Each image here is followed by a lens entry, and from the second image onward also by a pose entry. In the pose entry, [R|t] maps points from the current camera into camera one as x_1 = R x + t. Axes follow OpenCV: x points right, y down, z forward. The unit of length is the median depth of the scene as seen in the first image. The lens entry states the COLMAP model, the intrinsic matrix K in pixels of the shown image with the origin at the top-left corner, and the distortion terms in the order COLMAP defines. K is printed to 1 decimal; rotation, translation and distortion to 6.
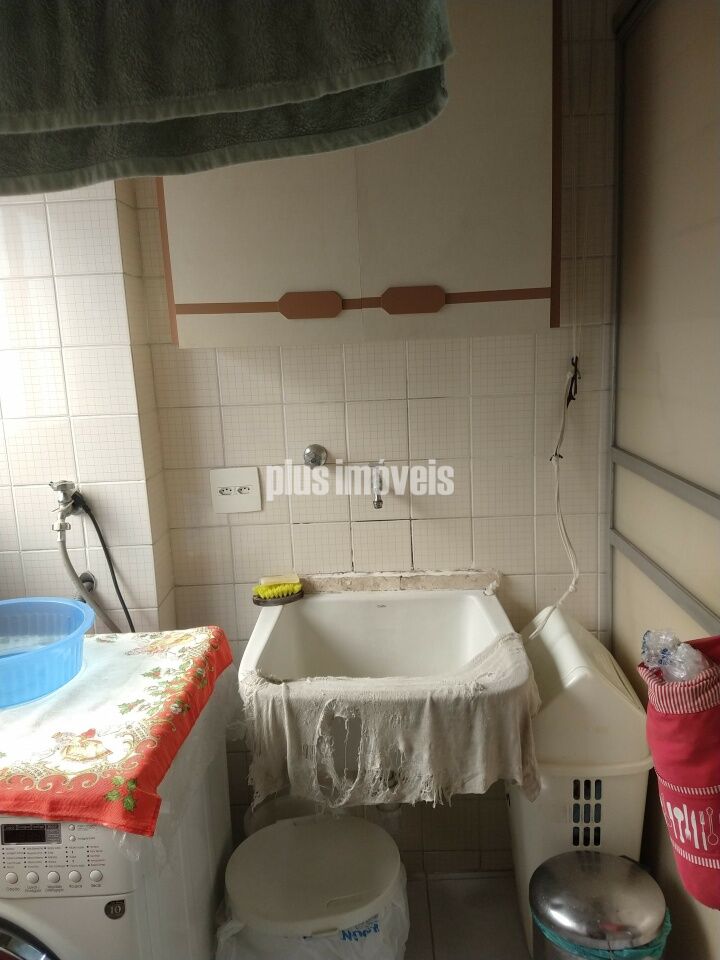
lens RADIAL K [[748.5, 0, 360.0], [0, 748.5, 480.0], [0, 0, 1]] dist [0.168974, -0.225842]
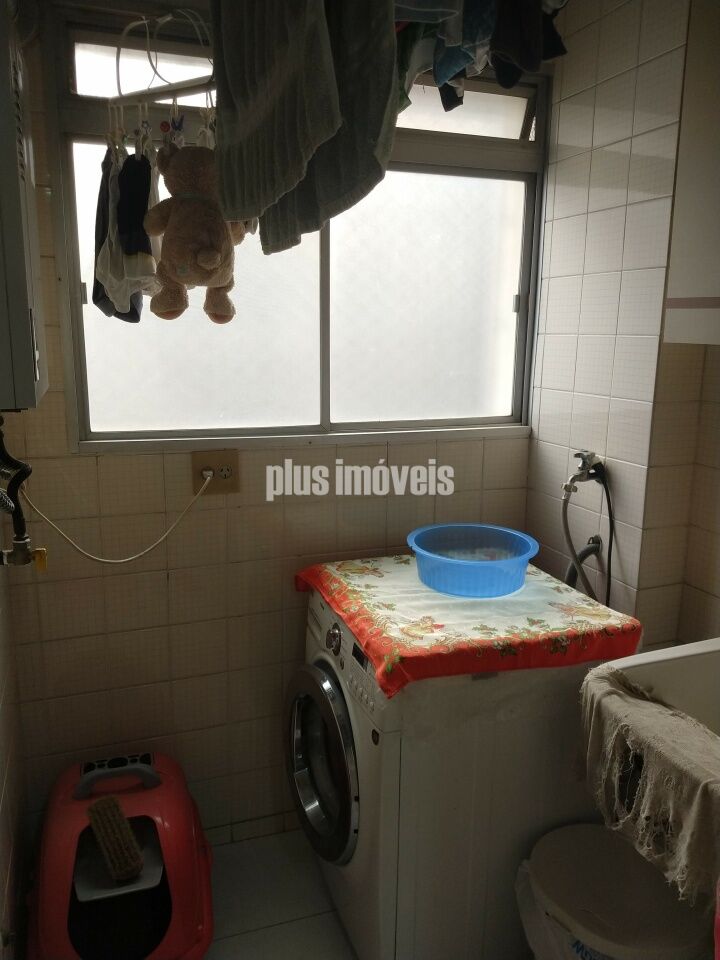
lens RADIAL K [[748.5, 0, 360.0], [0, 748.5, 480.0], [0, 0, 1]] dist [0.168974, -0.225842]
pose [[0.371143, 0.239615, -0.897128, 0.620365], [-0.205863, 0.963323, 0.172129, -0.098174], [0.905469, 0.120801, 0.406858, 0.271759]]
